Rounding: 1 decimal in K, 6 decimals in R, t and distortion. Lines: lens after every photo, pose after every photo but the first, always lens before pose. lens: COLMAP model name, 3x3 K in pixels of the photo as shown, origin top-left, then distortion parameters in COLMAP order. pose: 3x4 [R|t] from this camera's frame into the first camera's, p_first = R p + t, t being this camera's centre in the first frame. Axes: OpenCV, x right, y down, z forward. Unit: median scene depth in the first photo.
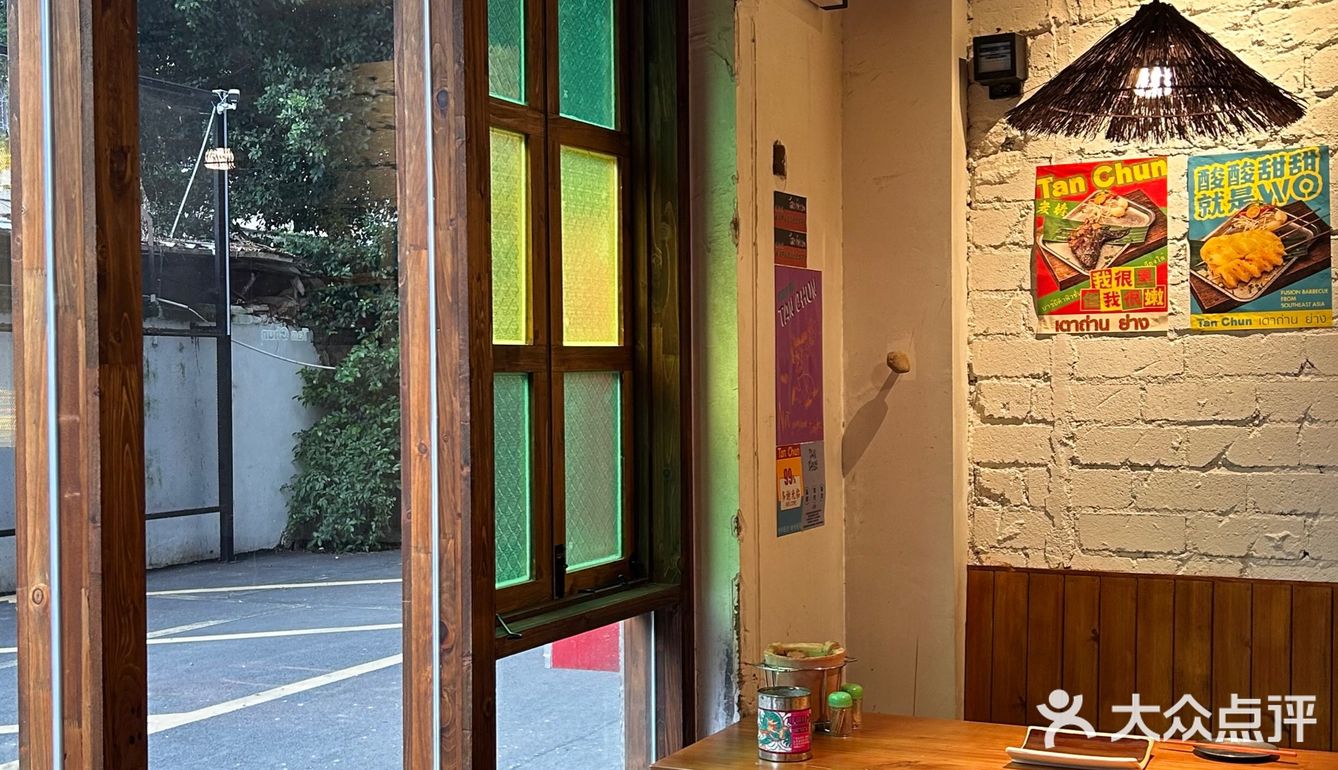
lens RADIAL K [[1667.8, 0, 677.7], [0, 1667.8, 392.4], [0, 0, 1]] dist [0.073535, 0.000000]
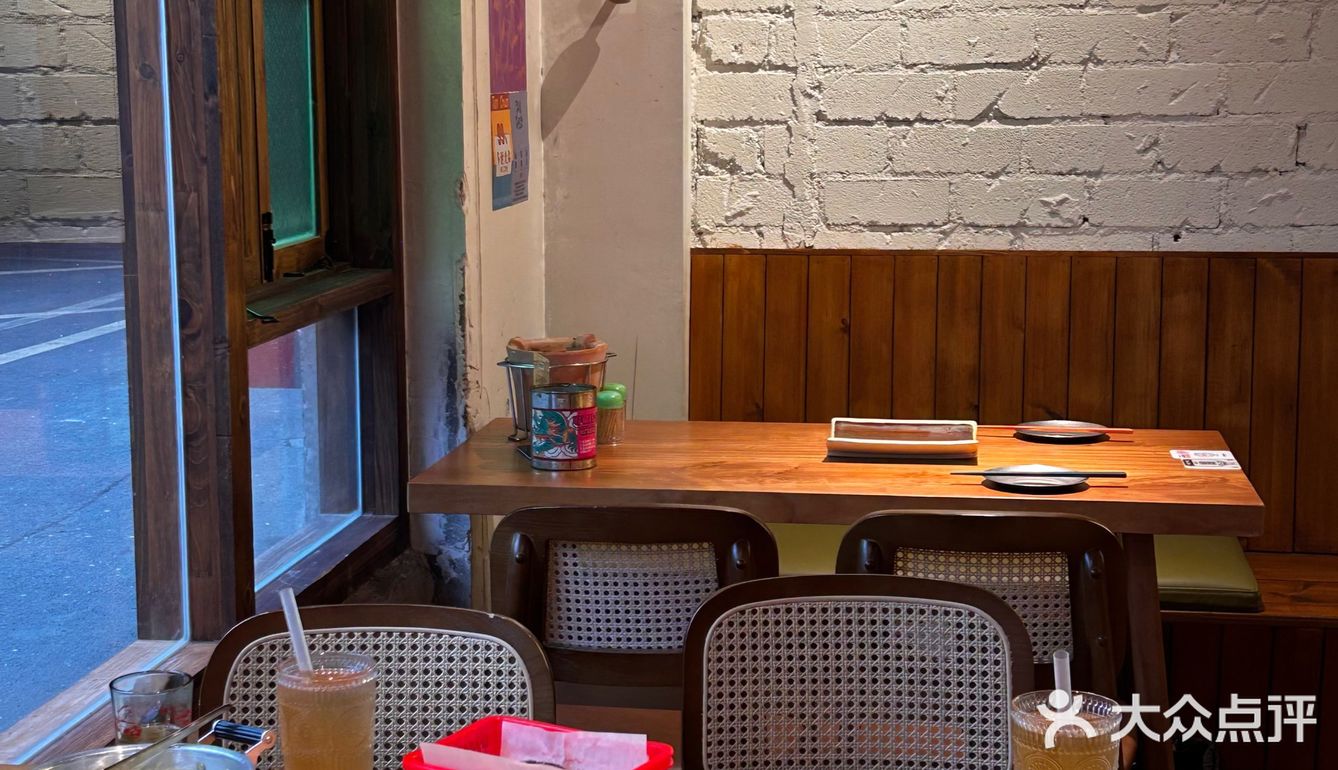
lens RADIAL K [[2240.0, 0, 660.1], [0, 2240.0, 390.2], [0, 0, 1]] dist [0.171911, 0.000000]
pose [[0.958317, -0.038791, 0.283060, -0.160352], [0.000795, 0.991098, 0.133130, 0.028463], [-0.285705, -0.127355, 0.949818, -0.038805]]
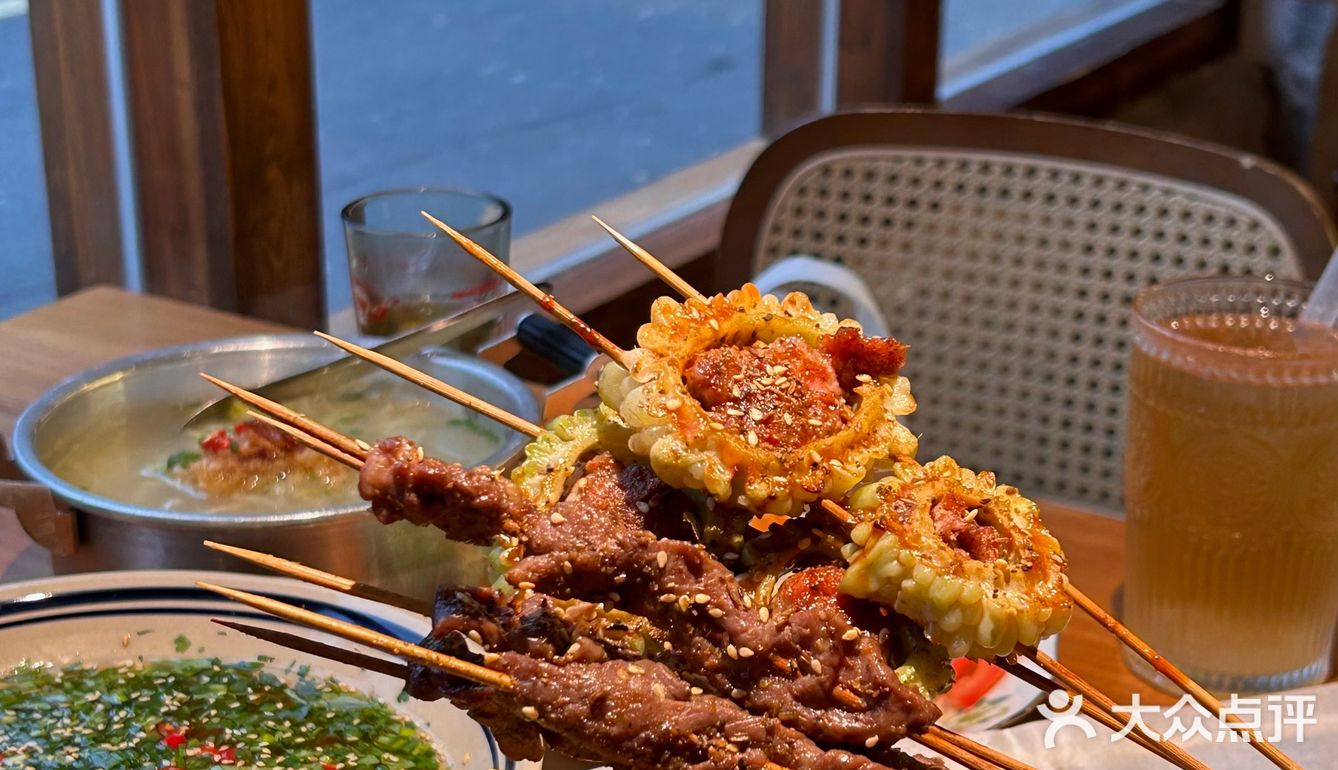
lens RADIAL K [[2318.1, 0, 666.9], [0, 2318.1, 392.3], [0, 0, 1]] dist [0.164374, 0.000000]
pose [[0.992766, 0.058052, -0.105095, -0.079550], [-0.019204, 0.940845, 0.338292, 0.089916], [0.118517, -0.333827, 0.935154, 0.213625]]
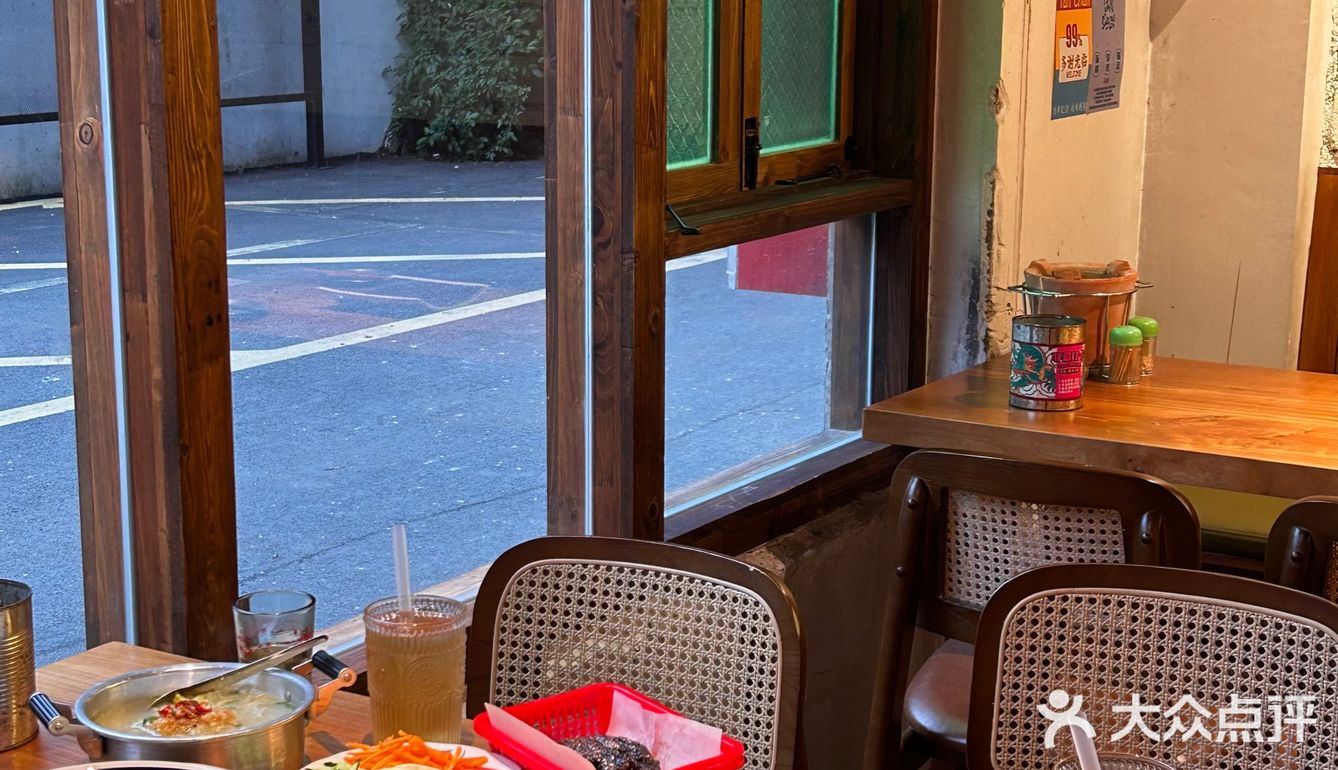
lens RADIAL K [[2240.0, 0, 635.8], [0, 2240.0, 412.9], [0, 0, 1]] dist [0.171911, 0.000000]
pose [[0.992447, 0.037845, -0.116687, -0.000270], [-0.014142, 0.980177, 0.197620, 0.019011], [0.121853, -0.194478, 0.973309, -0.006824]]
